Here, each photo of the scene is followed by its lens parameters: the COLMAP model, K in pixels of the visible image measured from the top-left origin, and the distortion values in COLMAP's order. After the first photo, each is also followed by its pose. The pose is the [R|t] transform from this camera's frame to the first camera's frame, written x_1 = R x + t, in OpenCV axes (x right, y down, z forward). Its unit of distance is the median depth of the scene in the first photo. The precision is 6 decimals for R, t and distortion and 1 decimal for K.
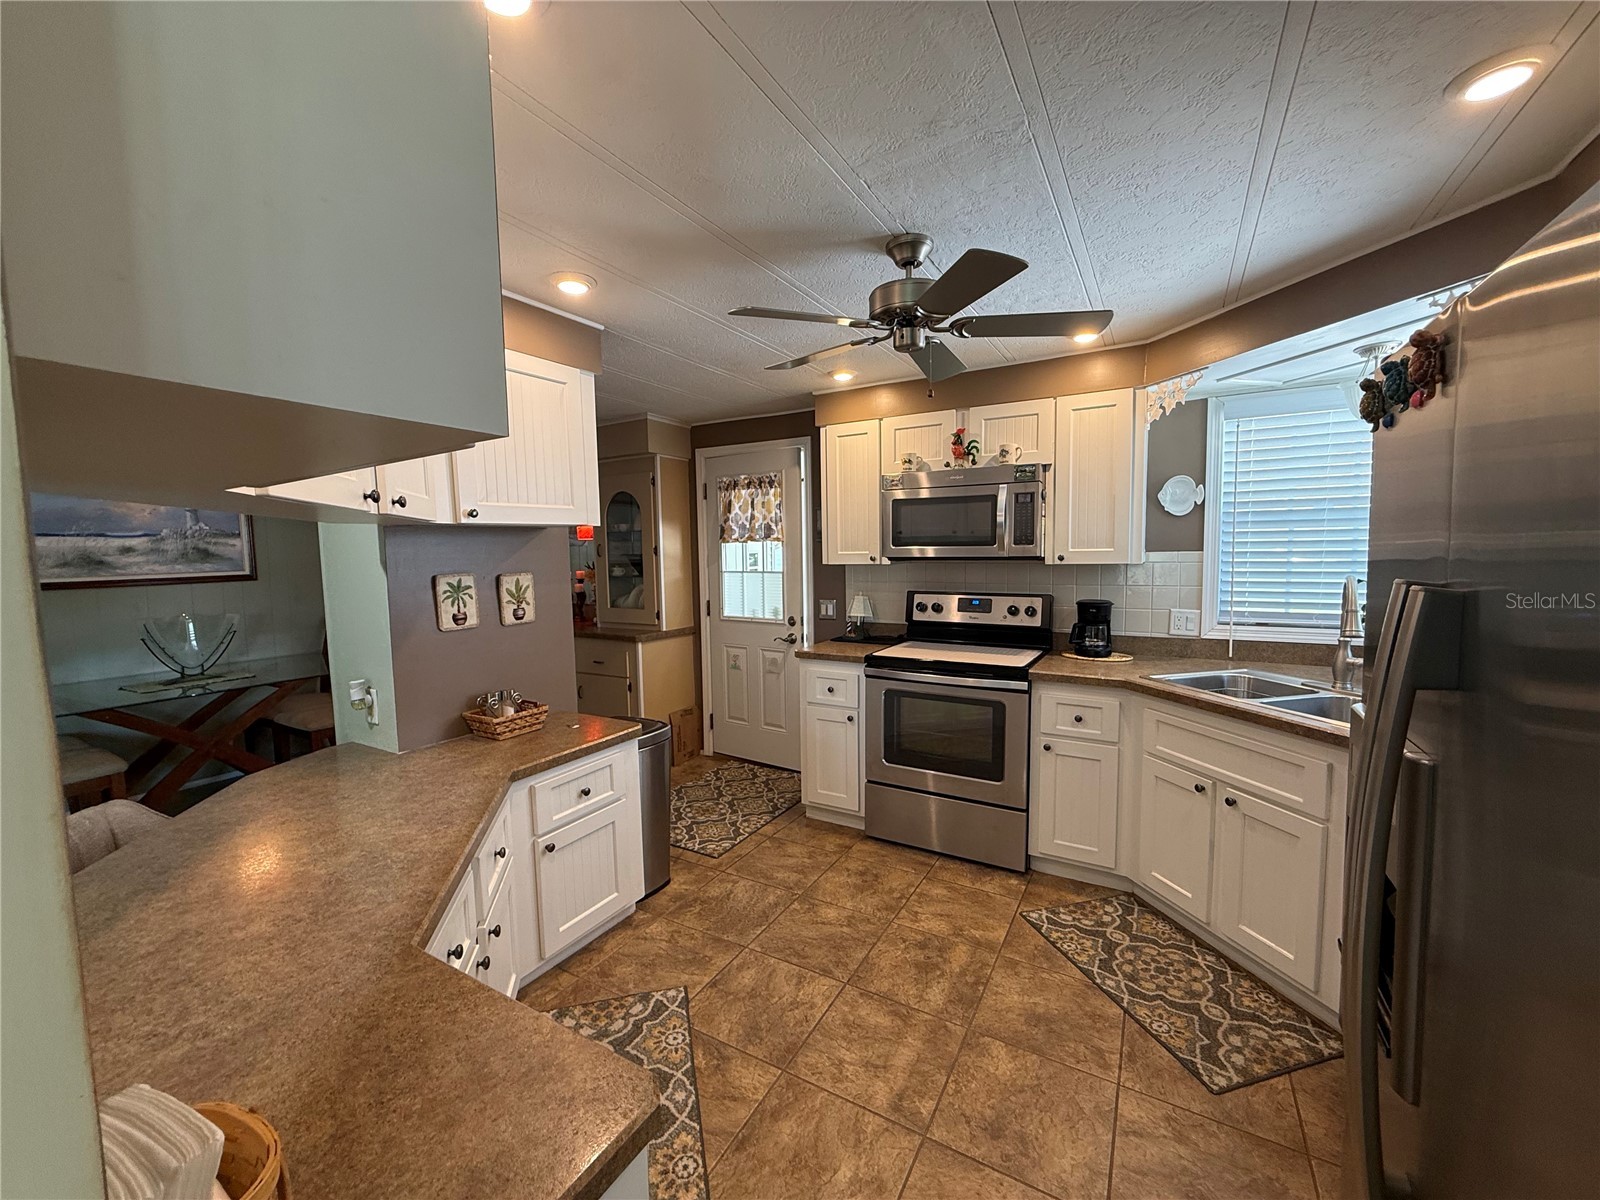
lens RADIAL K [[638.7, 0, 797.7], [0, 638.7, 601.3], [0, 0, 1]] dist [0.000093, 0.000358]
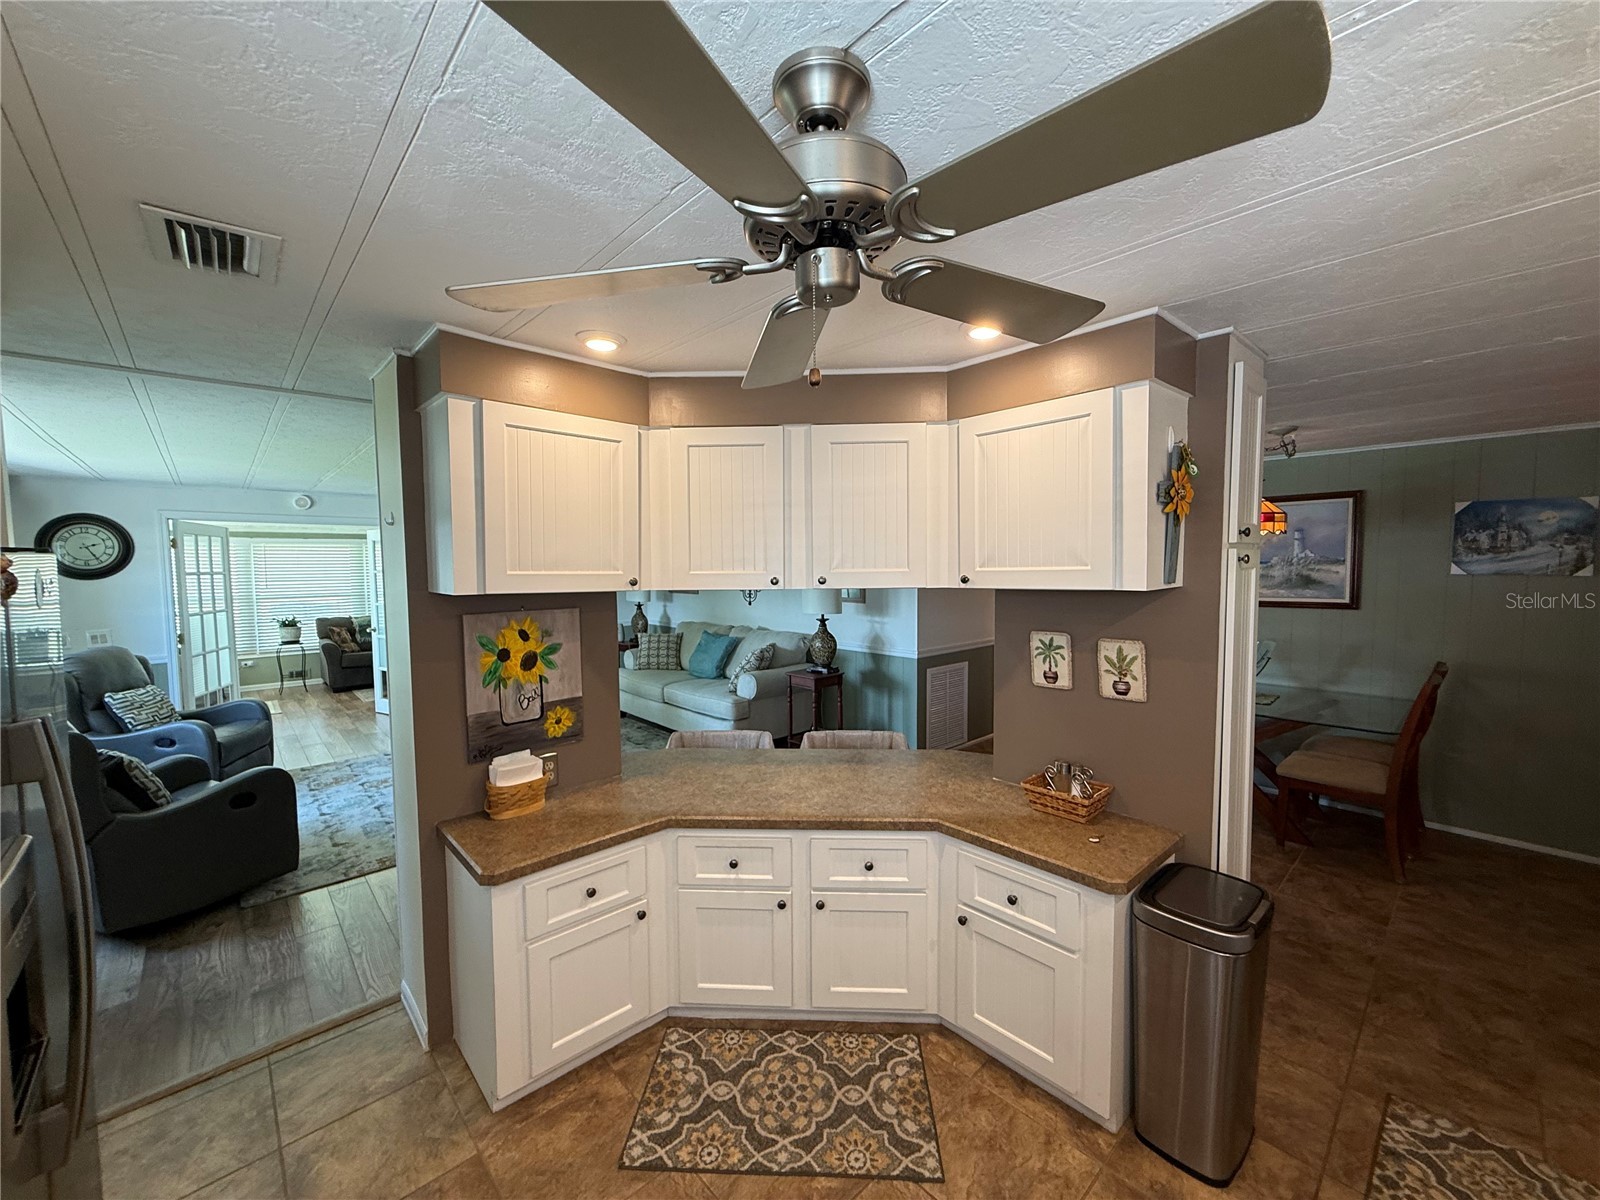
lens RADIAL K [[638.3, 0, 798.5], [0, 638.3, 602.1], [0, 0, 1]] dist [-0.000780, 0.000260]
pose [[-0.294793, 0.082170, -0.952022, 0.434514], [-0.061992, 0.992553, 0.104864, -0.139808], [0.953548, 0.089931, -0.287504, 0.747752]]
